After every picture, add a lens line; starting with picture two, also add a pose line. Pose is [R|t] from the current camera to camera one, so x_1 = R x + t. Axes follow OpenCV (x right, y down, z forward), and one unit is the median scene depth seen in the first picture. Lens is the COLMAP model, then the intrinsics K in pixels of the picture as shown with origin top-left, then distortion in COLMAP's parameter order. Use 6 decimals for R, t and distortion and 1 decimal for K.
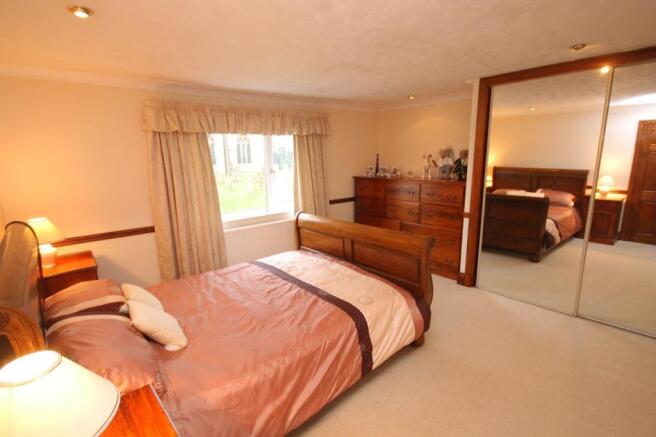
lens RADIAL K [[312.9, 0, 328.0], [0, 312.9, 218.5], [0, 0, 1]] dist [0.000602, -0.000086]
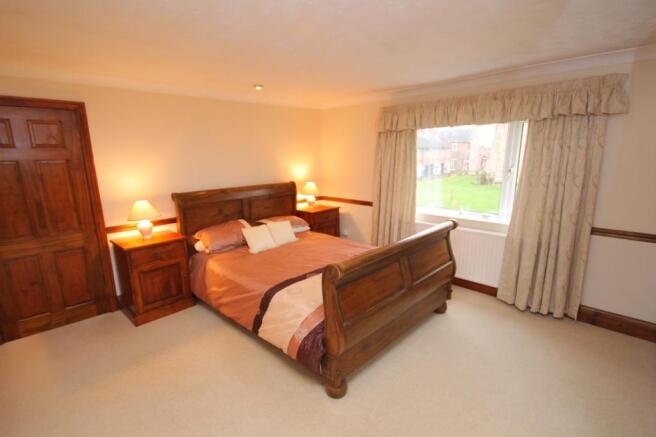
lens RADIAL K [[312.9, 0, 328.0], [0, 312.9, 218.5], [0, 0, 1]] dist [0.000602, -0.000086]
pose [[0.071367, 0.221164, -0.972622, 0.702563], [-0.184471, 0.961214, 0.205034, -0.136309], [0.980243, 0.164788, 0.109397, 0.612220]]
